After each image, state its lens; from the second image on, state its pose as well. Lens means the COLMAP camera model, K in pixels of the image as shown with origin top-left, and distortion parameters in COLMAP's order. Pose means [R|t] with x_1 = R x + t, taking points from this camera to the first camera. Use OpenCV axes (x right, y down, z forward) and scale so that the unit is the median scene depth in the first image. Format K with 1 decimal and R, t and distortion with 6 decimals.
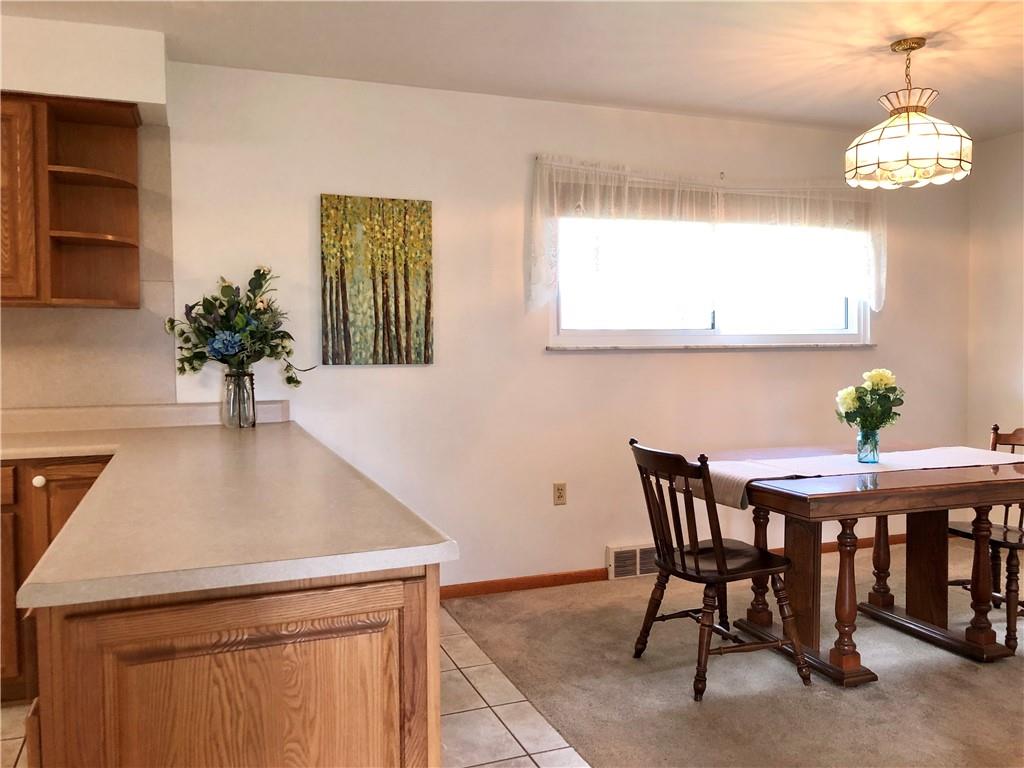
lens RADIAL K [[829.7, 0, 512.0], [0, 829.7, 384.0], [0, 0, 1]] dist [0.008106, 0.000526]
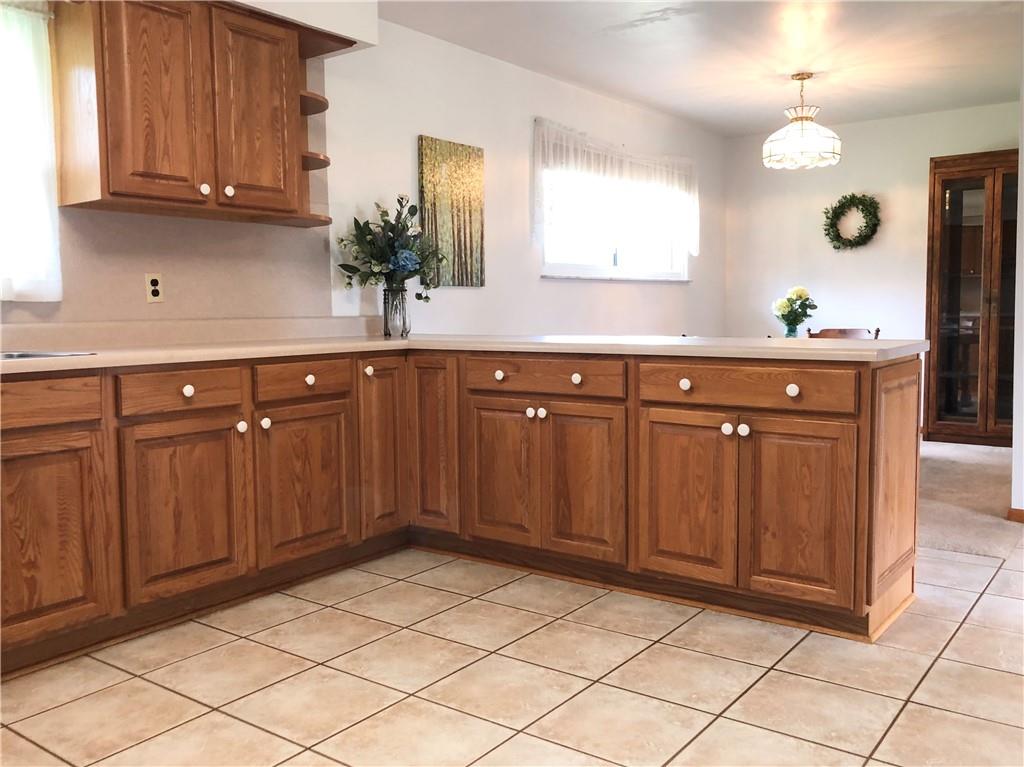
lens RADIAL K [[884.0, 0, 512.0], [0, 884.0, 383.5], [0, 0, 1]] dist [0.011316, -0.005459]
pose [[0.846300, -0.051398, 0.530221, -0.760550], [0.036435, 0.998589, 0.038646, 0.068352], [-0.531459, -0.013387, 0.846978, -0.098999]]
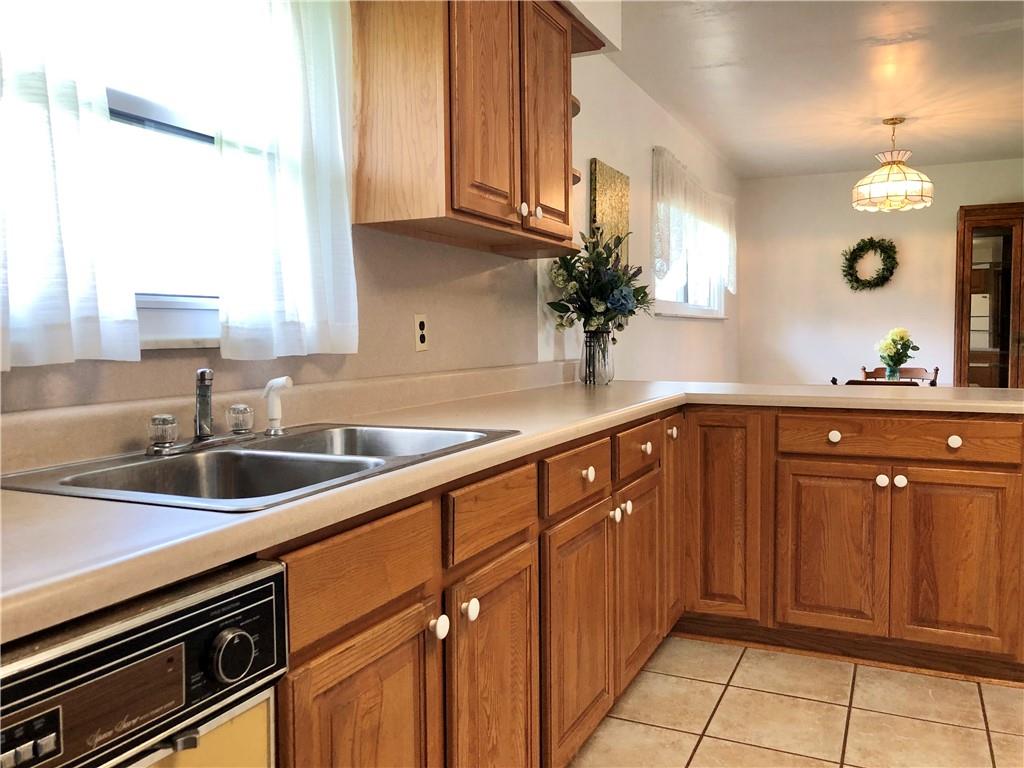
lens RADIAL K [[829.7, 0, 512.0], [0, 829.7, 384.0], [0, 0, 1]] dist [0.008106, 0.000526]
pose [[0.717518, -0.041975, 0.695274, -0.992119], [0.038854, 0.999040, 0.020216, 0.024017], [-0.695456, 0.012509, 0.718460, 0.330269]]
